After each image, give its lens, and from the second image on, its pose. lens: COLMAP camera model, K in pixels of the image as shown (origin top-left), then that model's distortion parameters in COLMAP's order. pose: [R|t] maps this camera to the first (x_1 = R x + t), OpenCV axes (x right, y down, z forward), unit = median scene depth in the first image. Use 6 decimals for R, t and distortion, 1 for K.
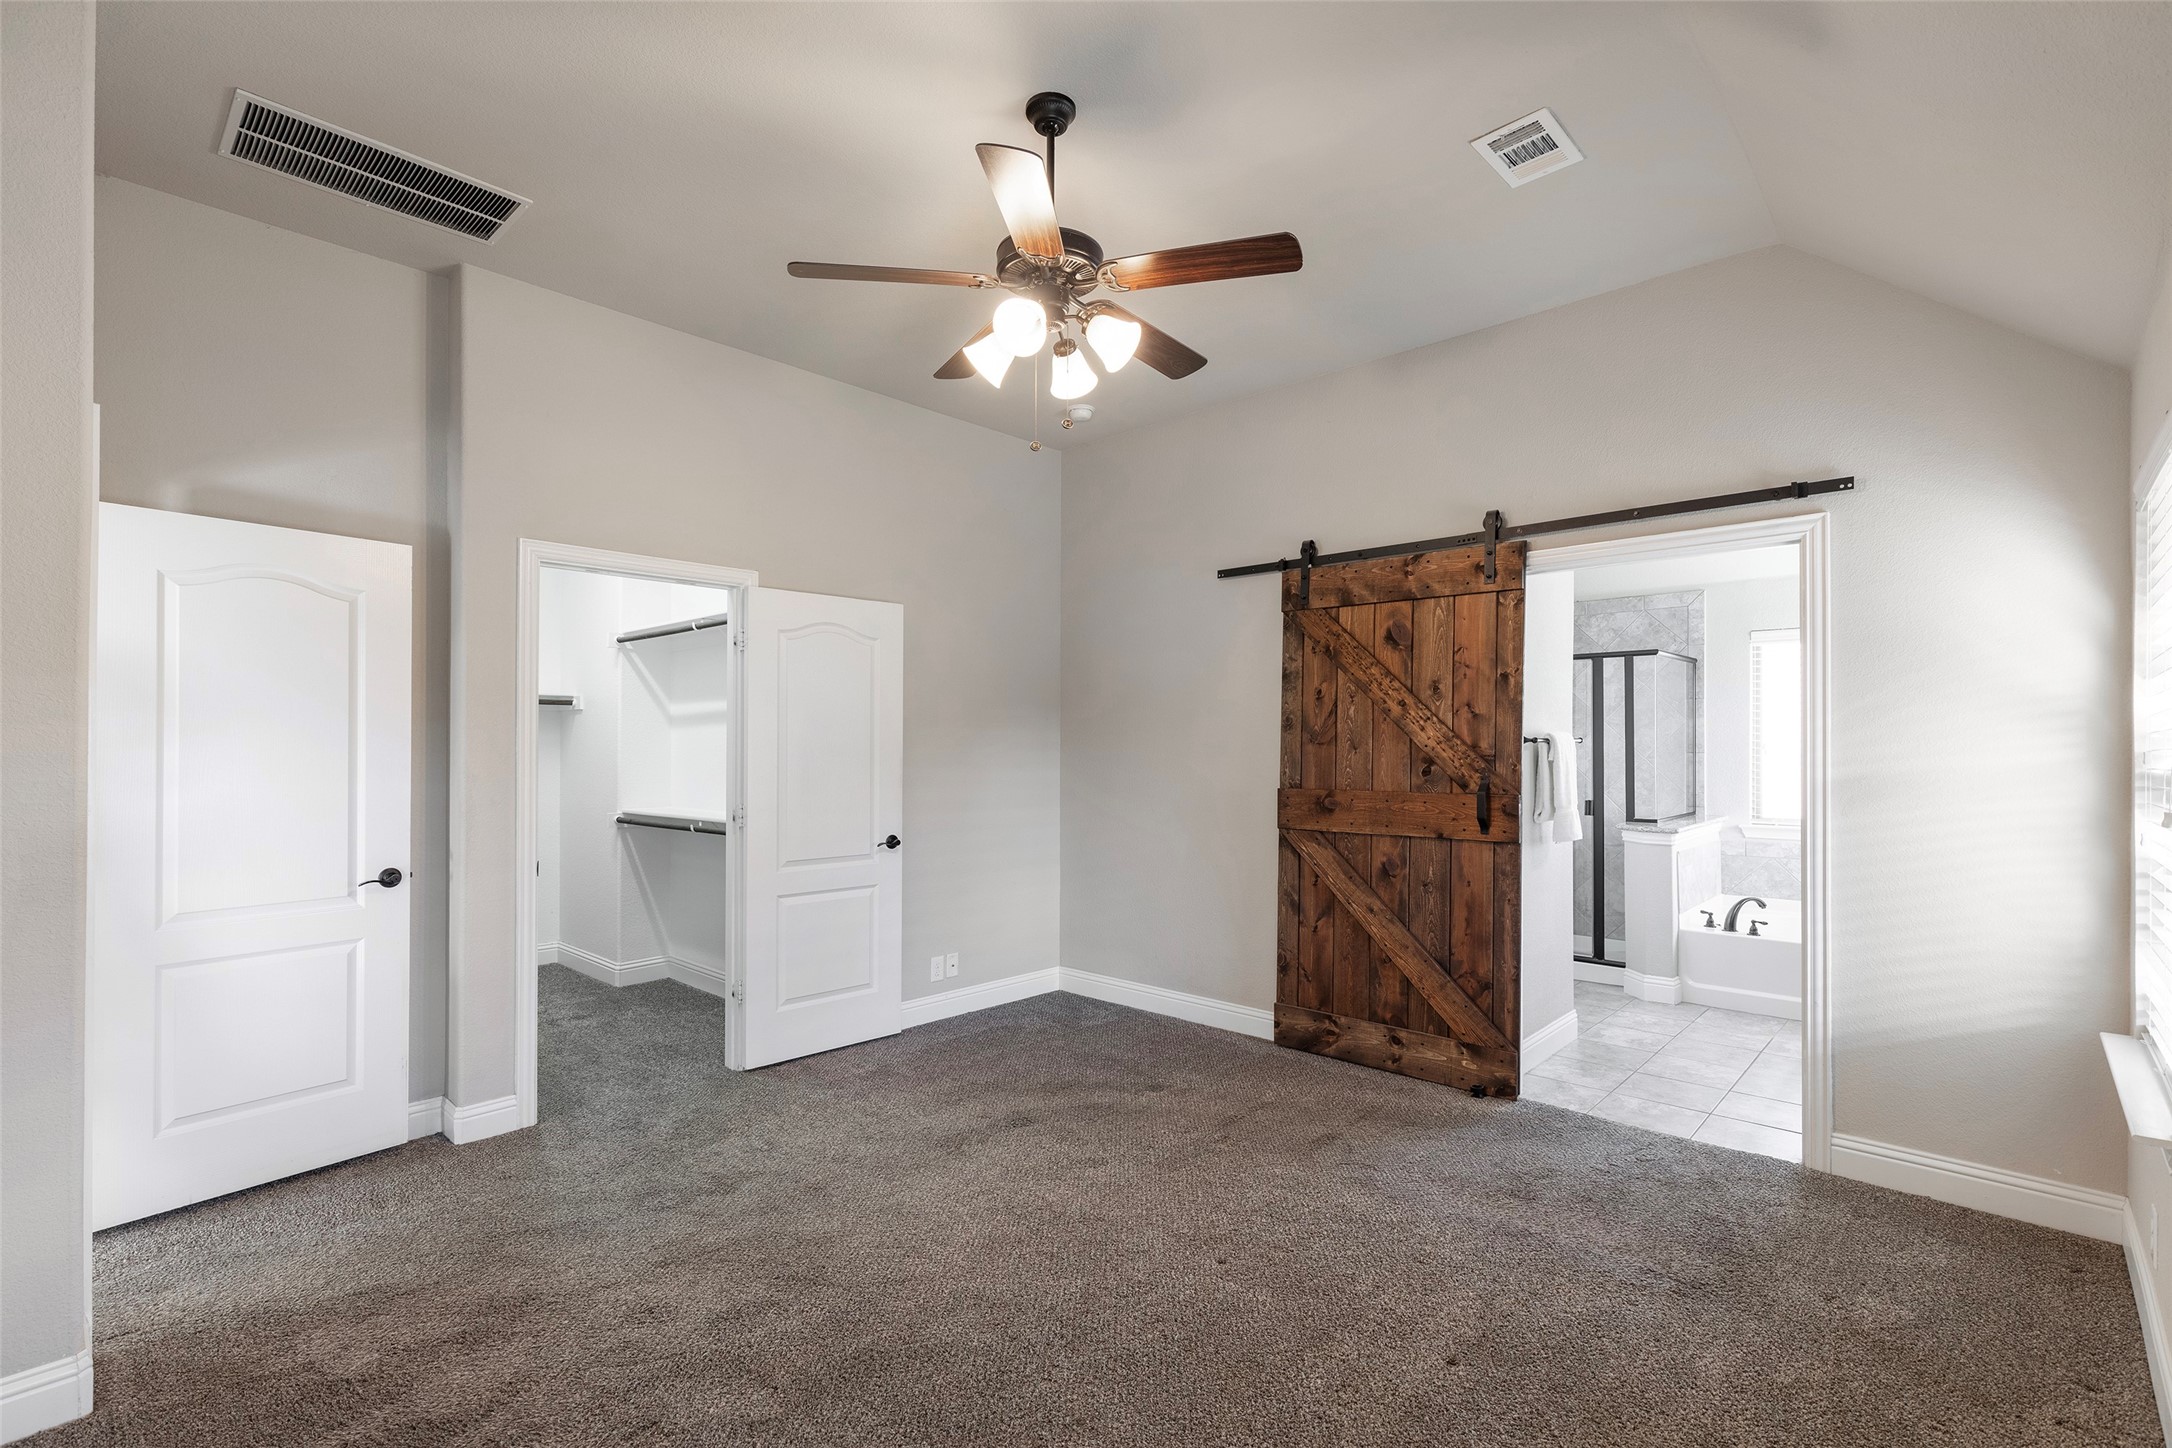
lens RADIAL K [[980.7, 0, 1082.9], [0, 980.7, 739.5], [0, 0, 1]] dist [0.009295, -0.001235]
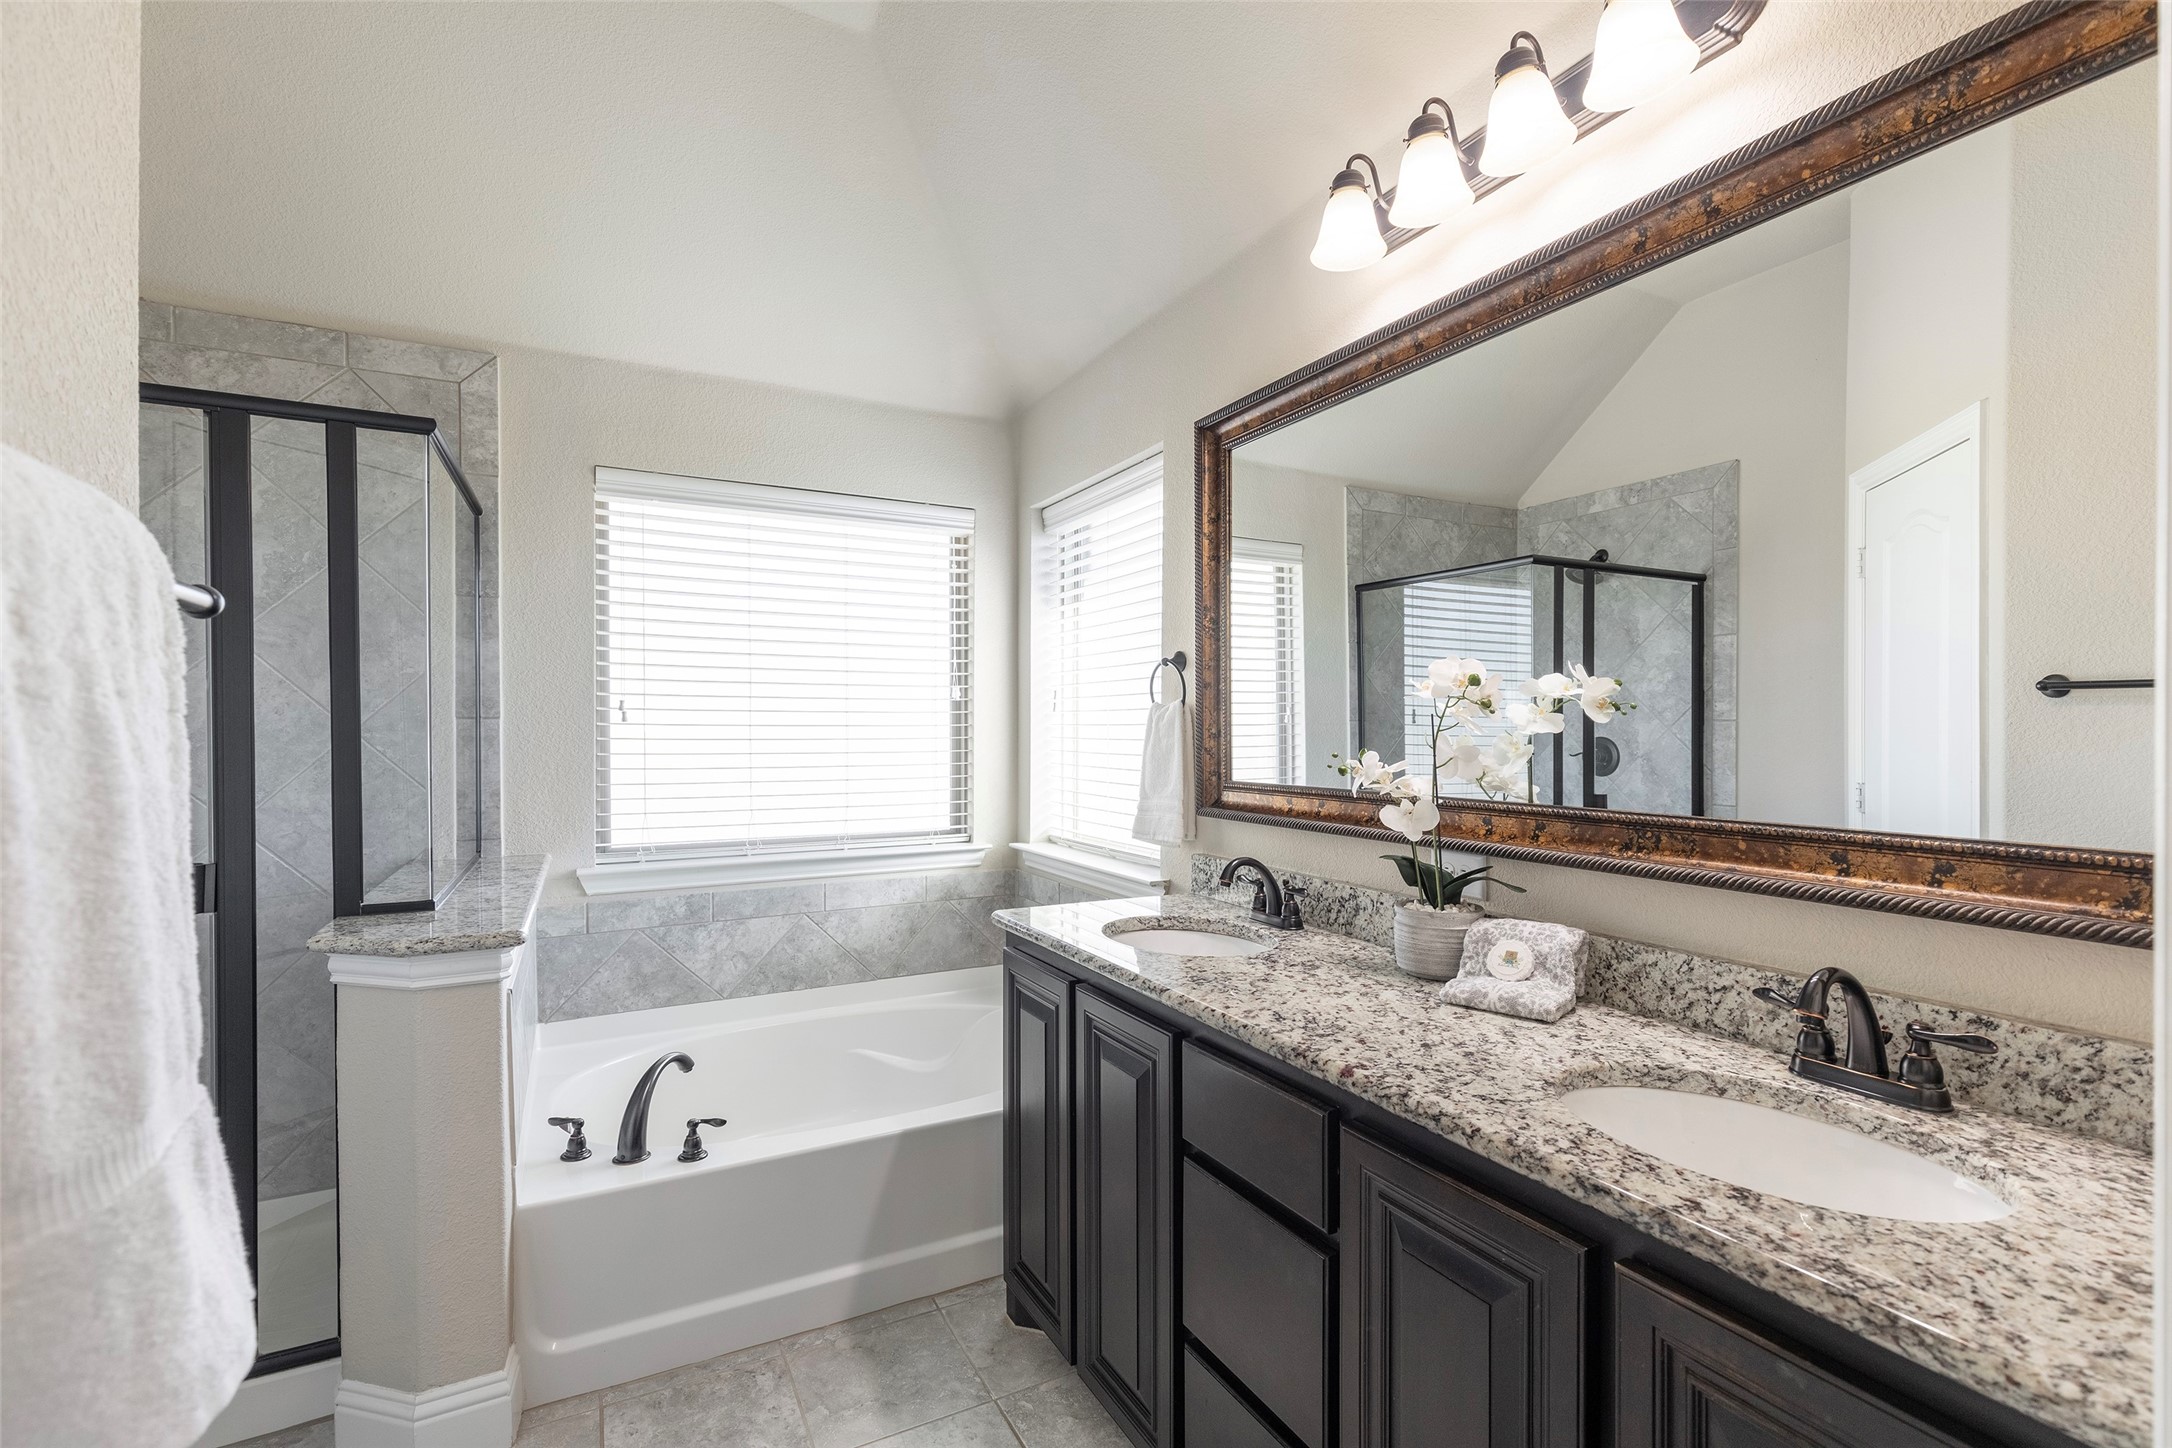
lens RADIAL K [[980.7, 0, 1087.4], [0, 980.7, 731.9], [0, 0, 1]] dist [0.009295, -0.001235]
pose [[0.333530, -0.012407, 0.942658, 0.321675], [0.001522, 0.999919, 0.012622, 0.015133], [-0.942738, -0.002776, 0.333522, 0.647011]]
